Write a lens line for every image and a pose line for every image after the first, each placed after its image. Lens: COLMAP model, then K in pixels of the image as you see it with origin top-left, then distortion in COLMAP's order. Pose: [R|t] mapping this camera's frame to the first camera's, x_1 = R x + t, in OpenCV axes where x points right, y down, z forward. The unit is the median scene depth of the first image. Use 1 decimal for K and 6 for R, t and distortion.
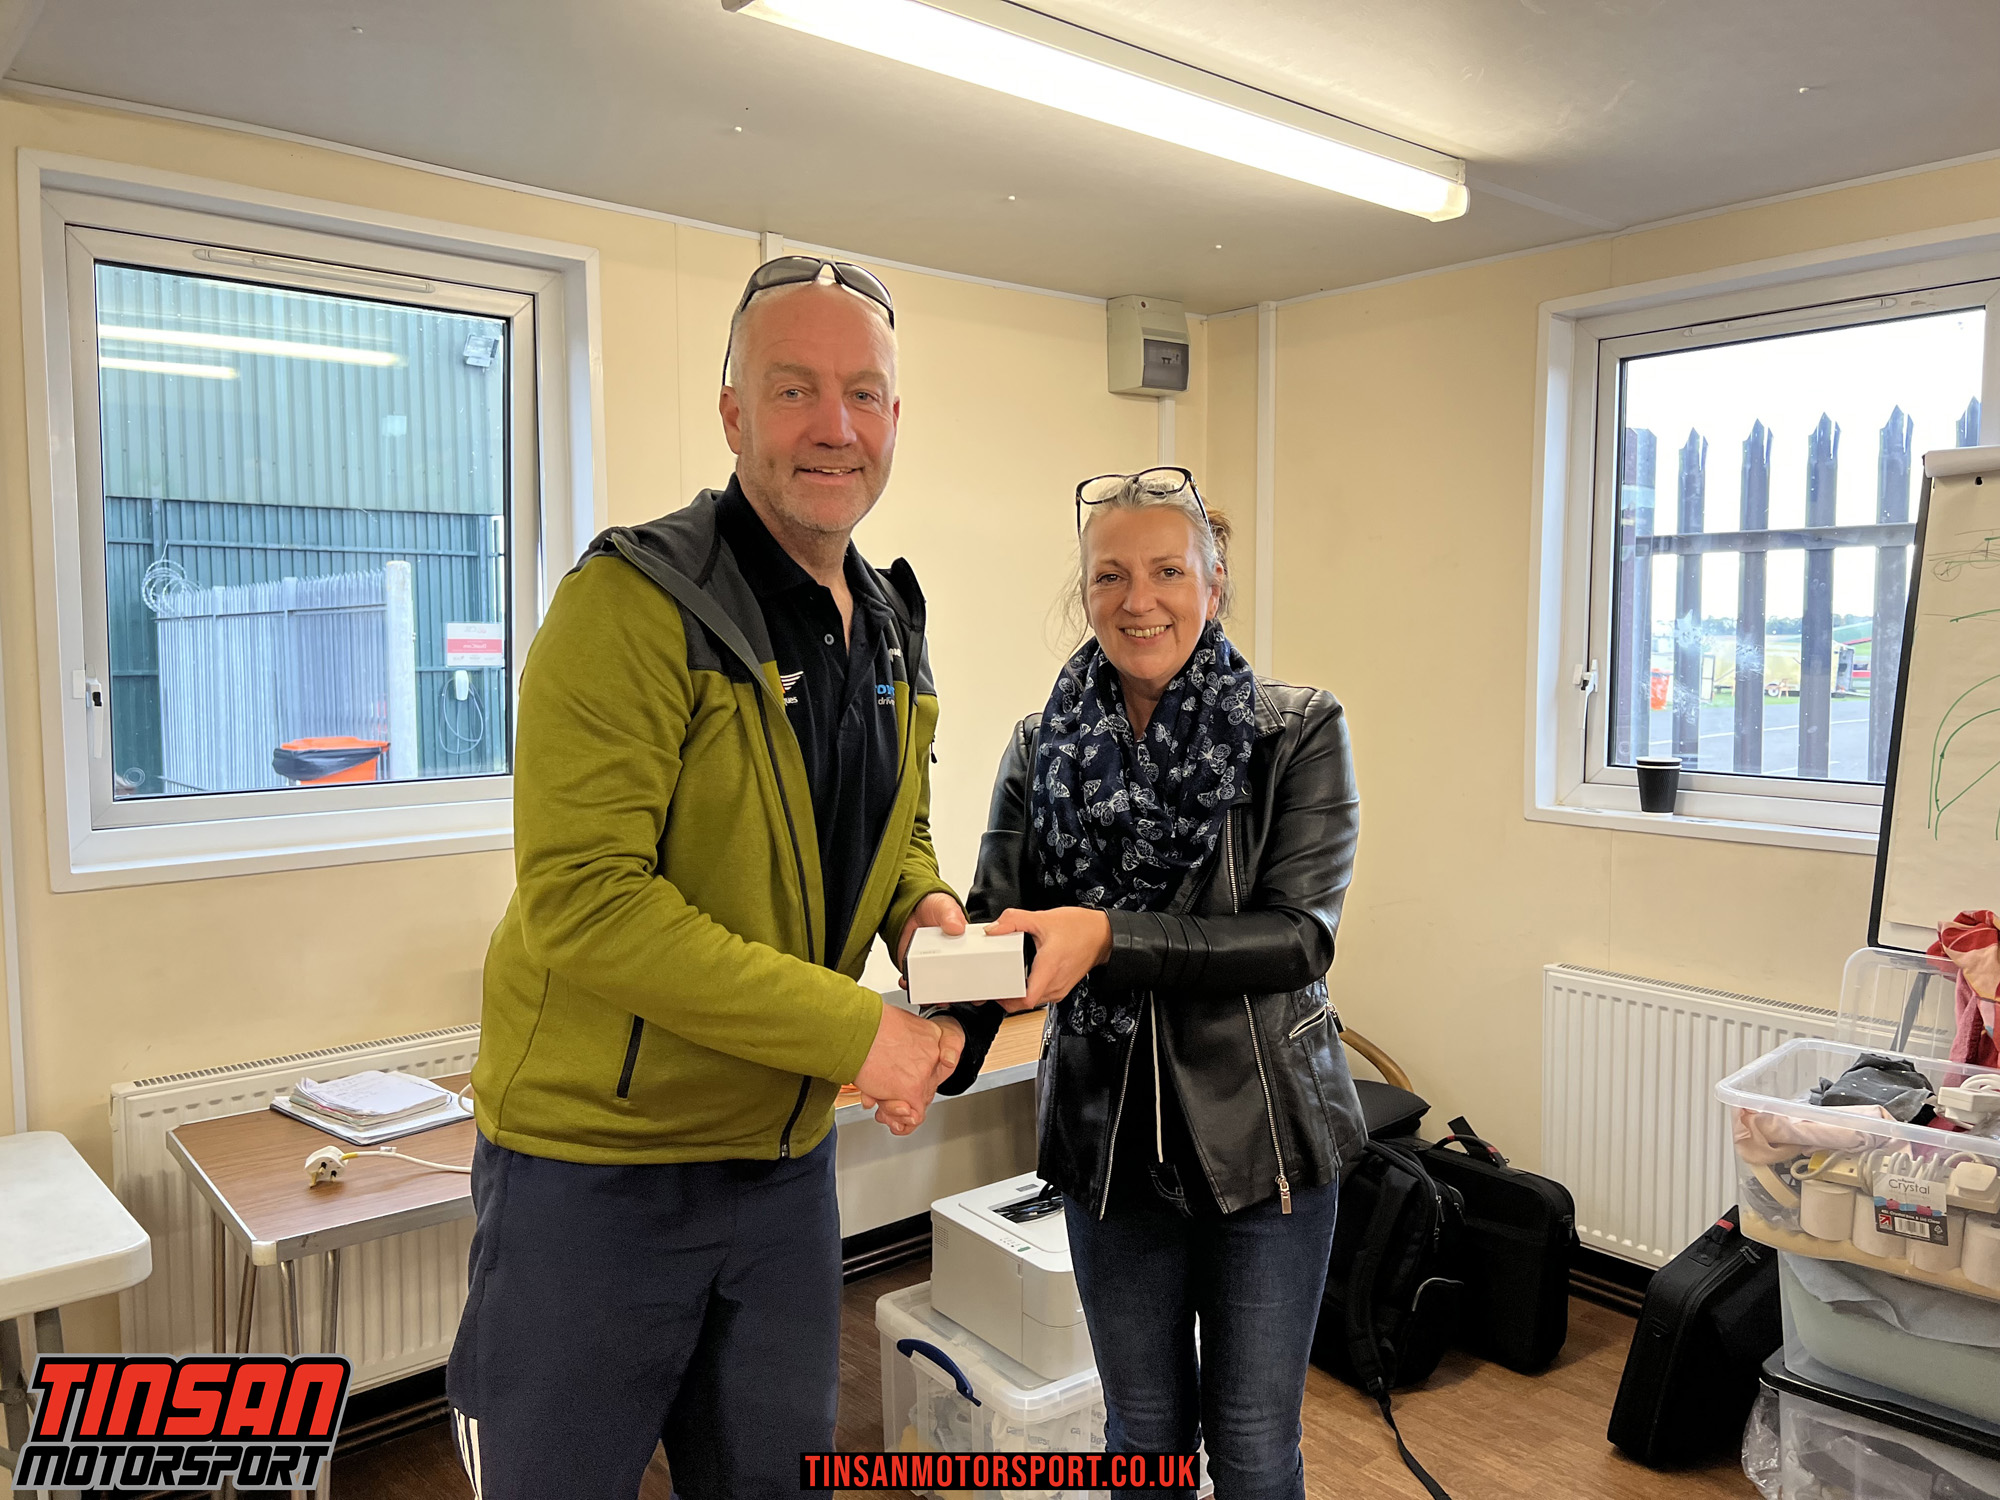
lens RADIAL K [[1507.2, 0, 996.5], [0, 1507.2, 746.9], [0, 0, 1]] dist [0.034725, -0.053325]
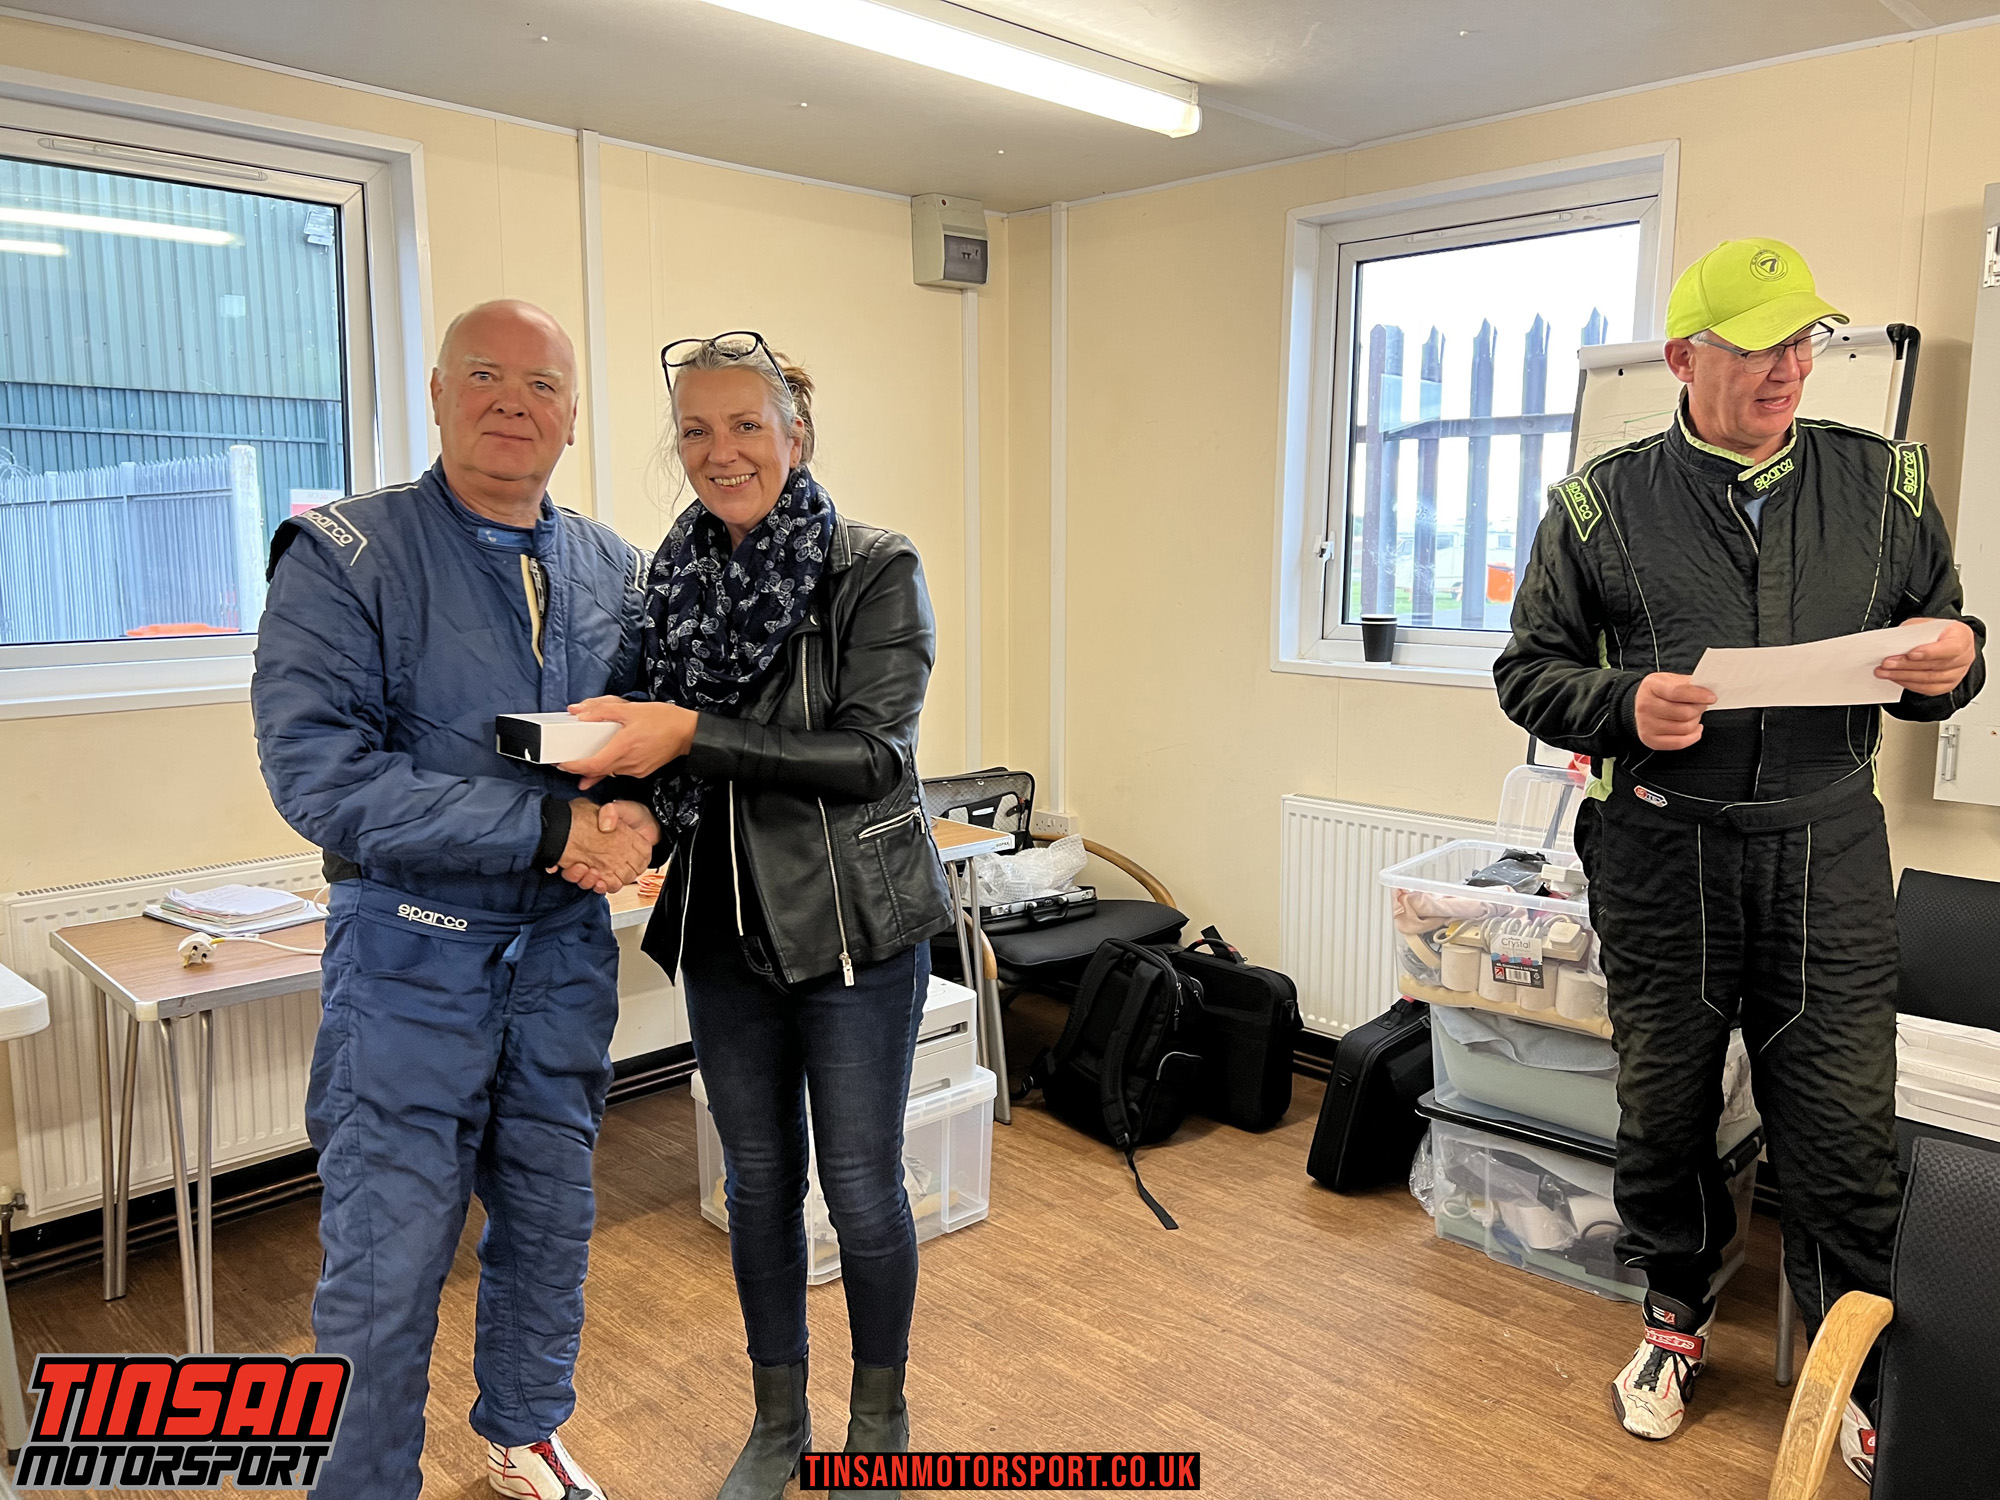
lens RADIAL K [[1507.2, 0, 1001.2], [0, 1507.2, 747.0], [0, 0, 1]] dist [0.034725, -0.053325]
pose [[0.996520, -0.009252, 0.082834, 0.057375], [0.003588, 0.997661, 0.068268, 0.031062], [-0.083272, -0.067733, 0.994222, -0.145486]]
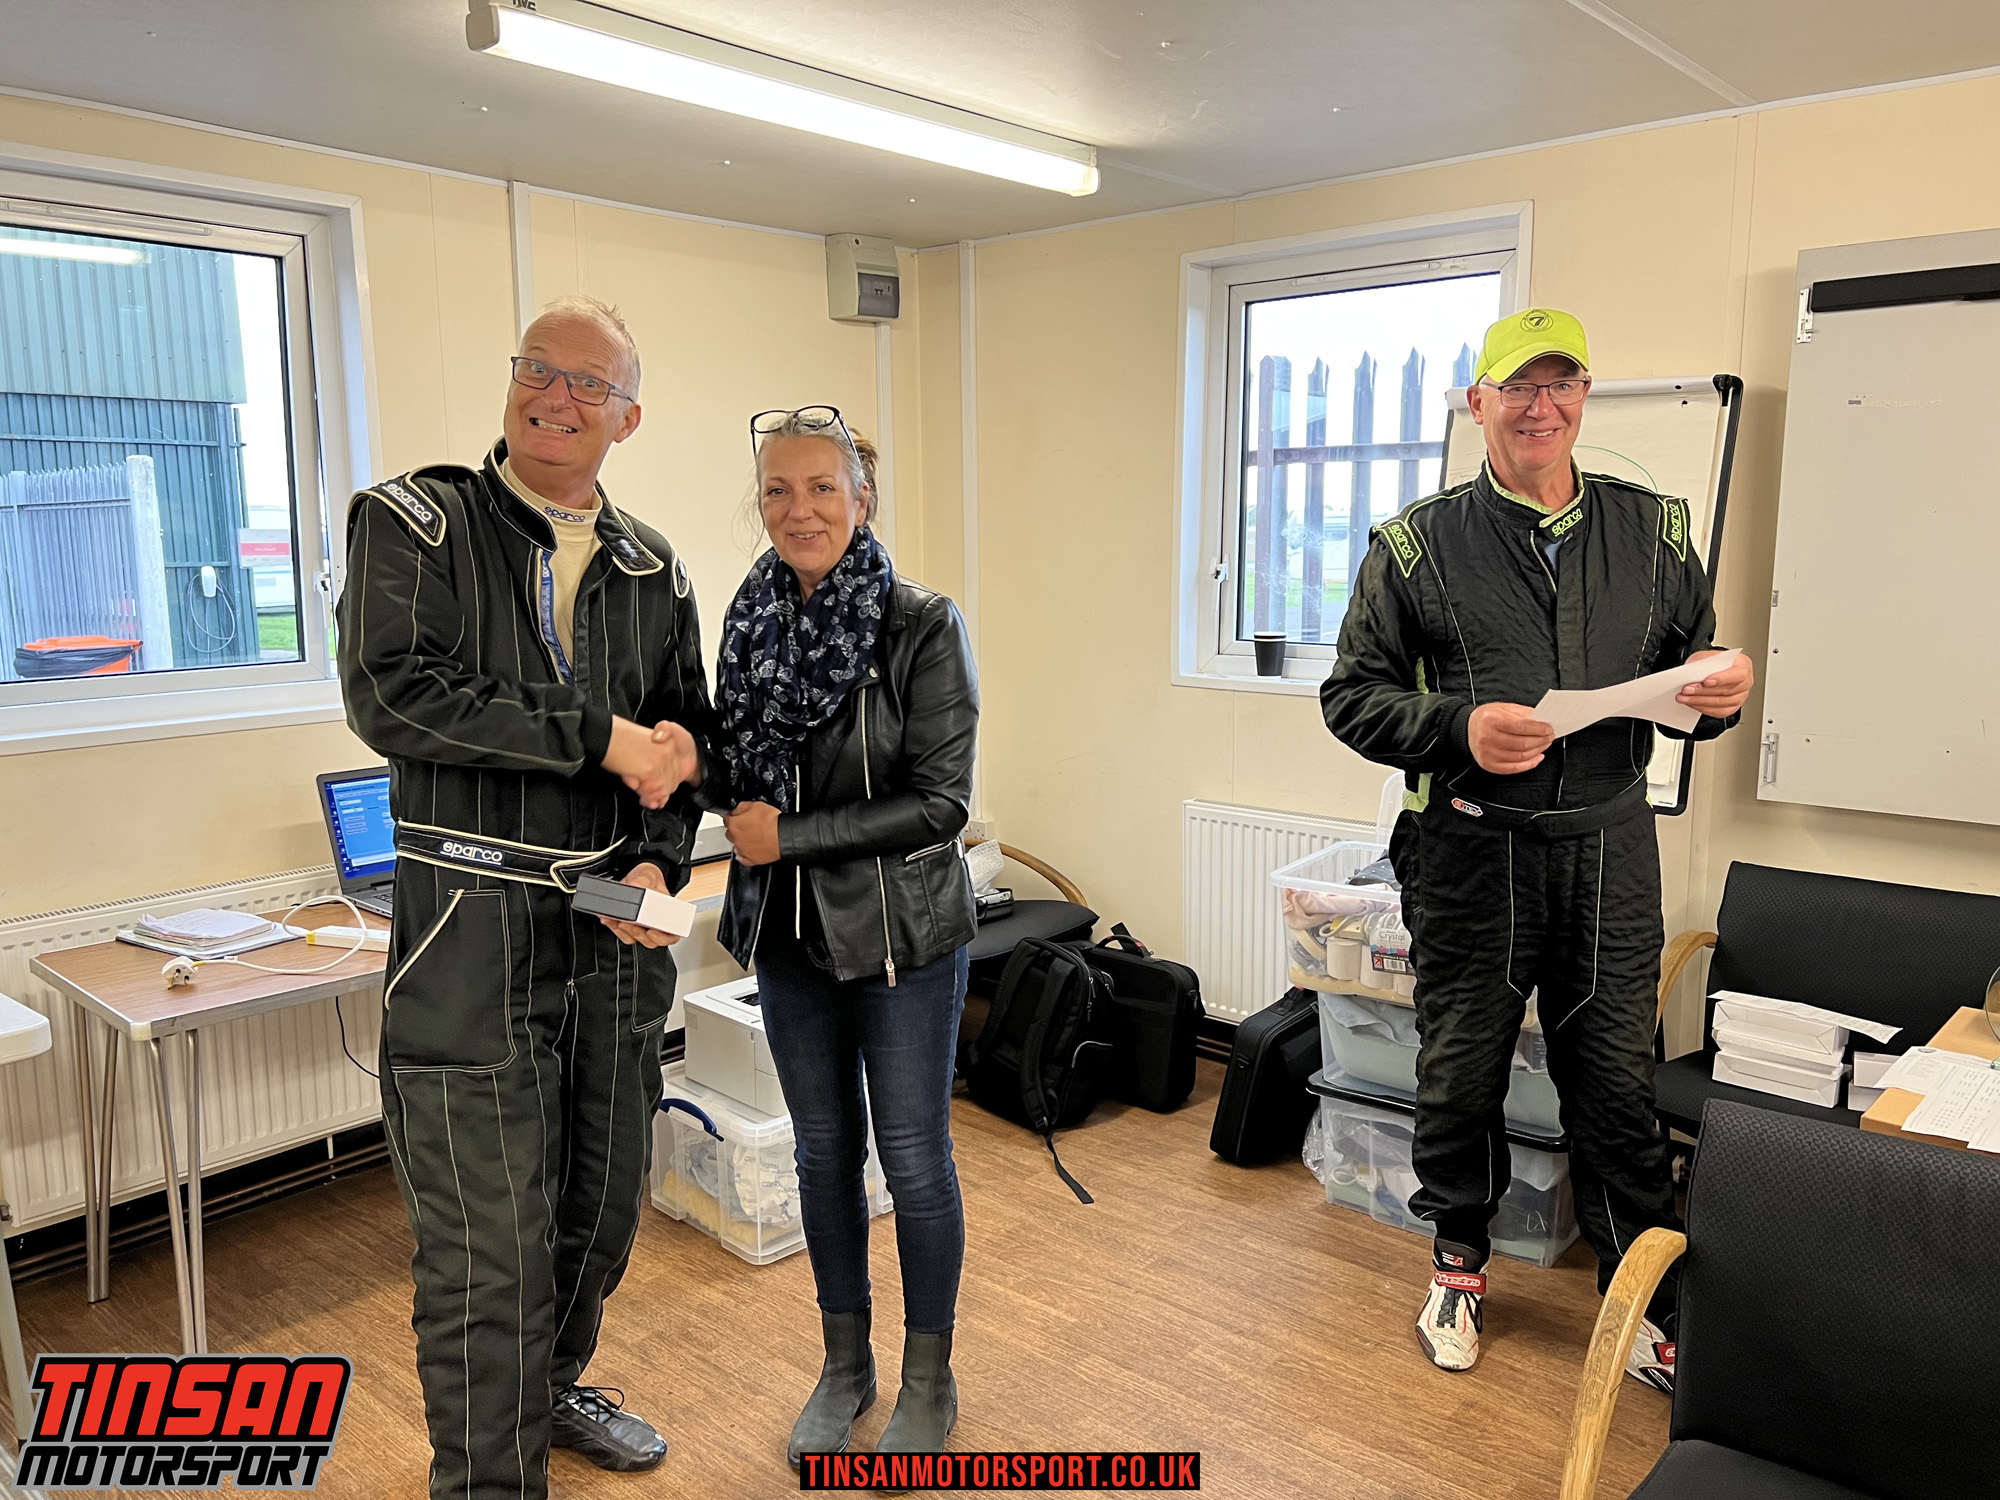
lens RADIAL K [[1507.2, 0, 995.3], [0, 1507.2, 764.0], [0, 0, 1]] dist [0.034725, -0.053325]
pose [[0.989934, -0.027548, 0.138820, 0.039942], [0.015807, 0.996257, 0.084983, 0.006830], [-0.140641, -0.081934, 0.986665, -0.227278]]
